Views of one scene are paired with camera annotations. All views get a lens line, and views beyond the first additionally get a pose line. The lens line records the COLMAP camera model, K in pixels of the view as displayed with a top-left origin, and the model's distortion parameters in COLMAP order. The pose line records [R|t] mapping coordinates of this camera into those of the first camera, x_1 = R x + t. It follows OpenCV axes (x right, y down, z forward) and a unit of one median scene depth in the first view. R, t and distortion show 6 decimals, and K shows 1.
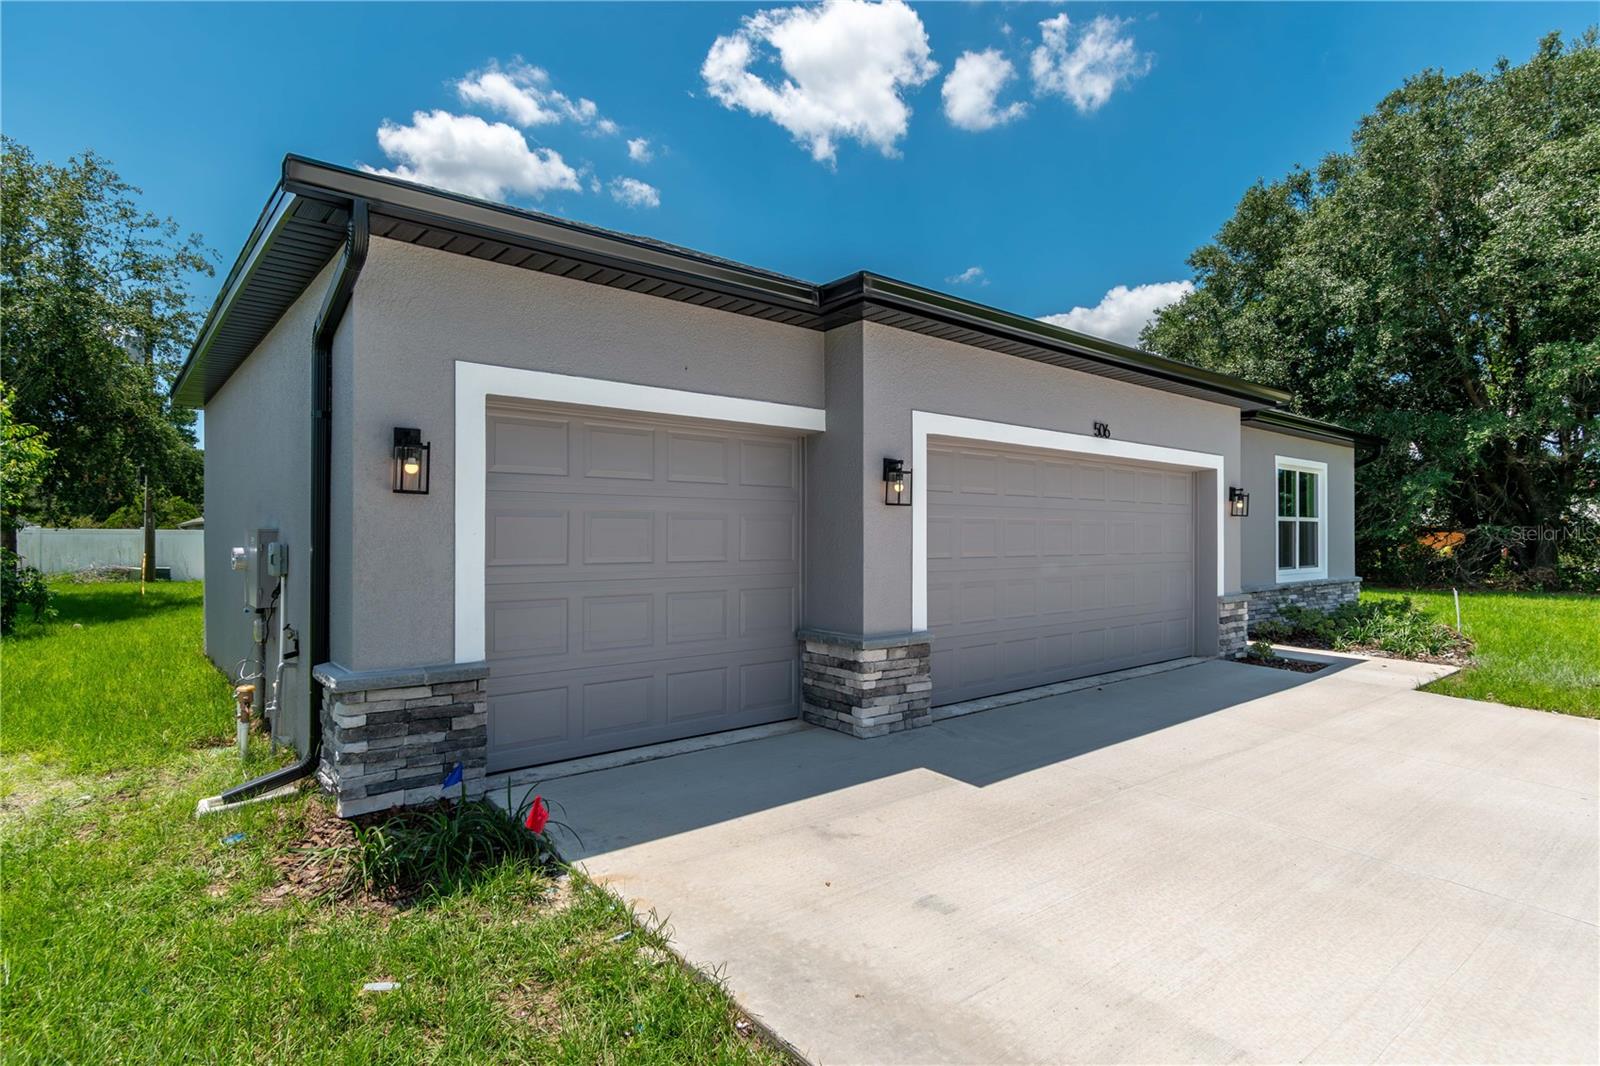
lens RADIAL K [[785.6, 0, 752.5], [0, 785.6, 524.4], [0, 0, 1]] dist [-0.000109, -0.000503]
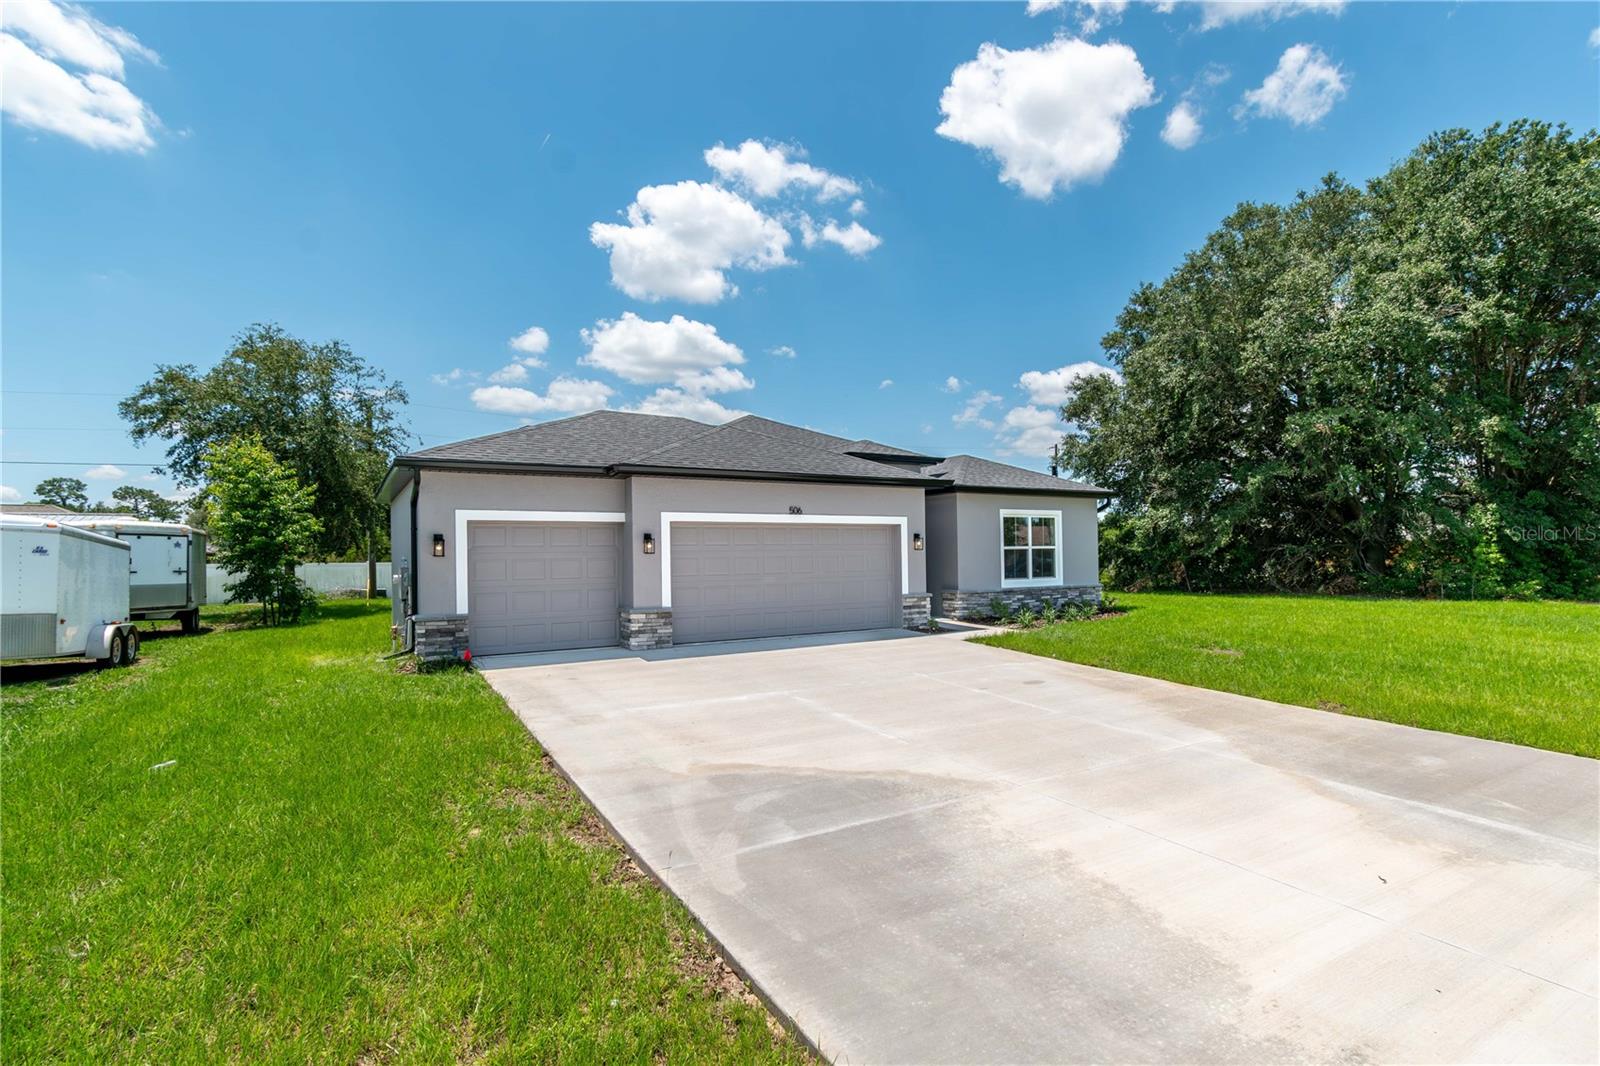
lens RADIAL K [[737.7, 0, 800.0], [0, 737.7, 533.0], [0, 0, 1]] dist [0.003381, 0.001036]
pose [[0.990640, -0.021445, -0.134805, 0.901568], [0.019122, 0.999646, -0.018499, -0.034681], [0.135154, 0.015748, 0.990699, -1.106822]]
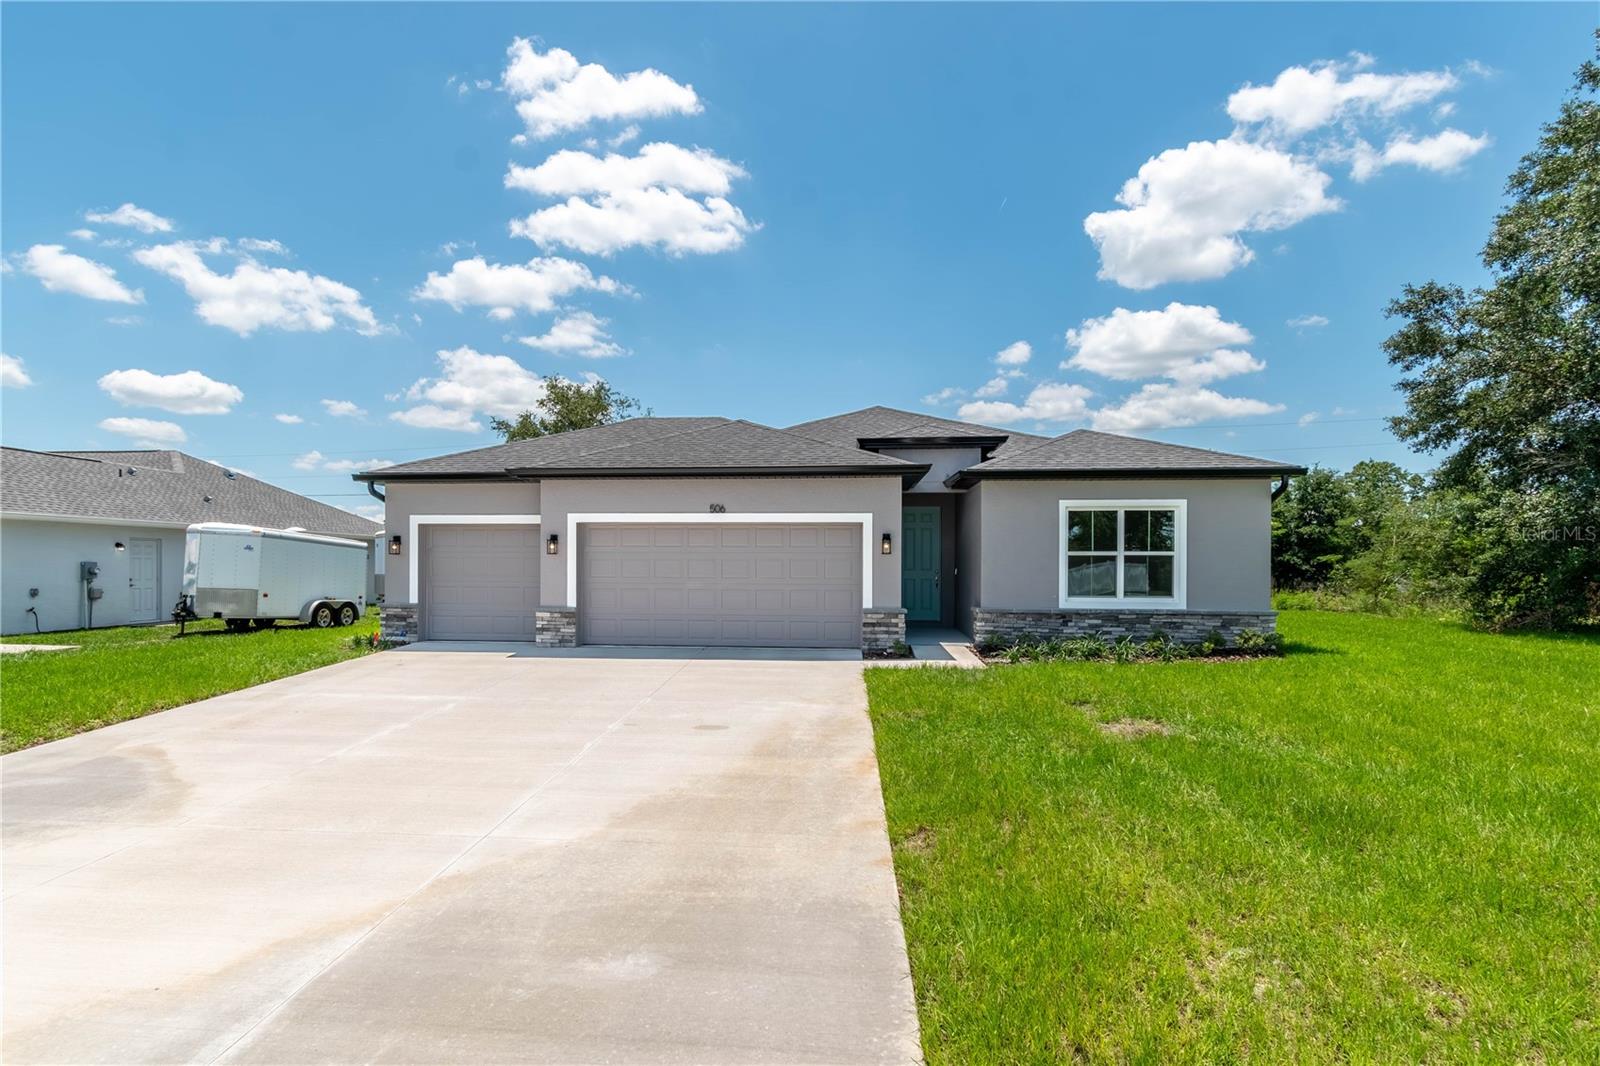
lens RADIAL K [[737.7, 0, 800.0], [0, 737.7, 533.0], [0, 0, 1]] dist [0.003381, 0.001036]
pose [[0.731923, -0.030994, -0.680682, 2.220940], [0.006907, 0.999251, -0.038072, 0.003910], [0.681352, 0.023164, 0.731589, -0.152915]]
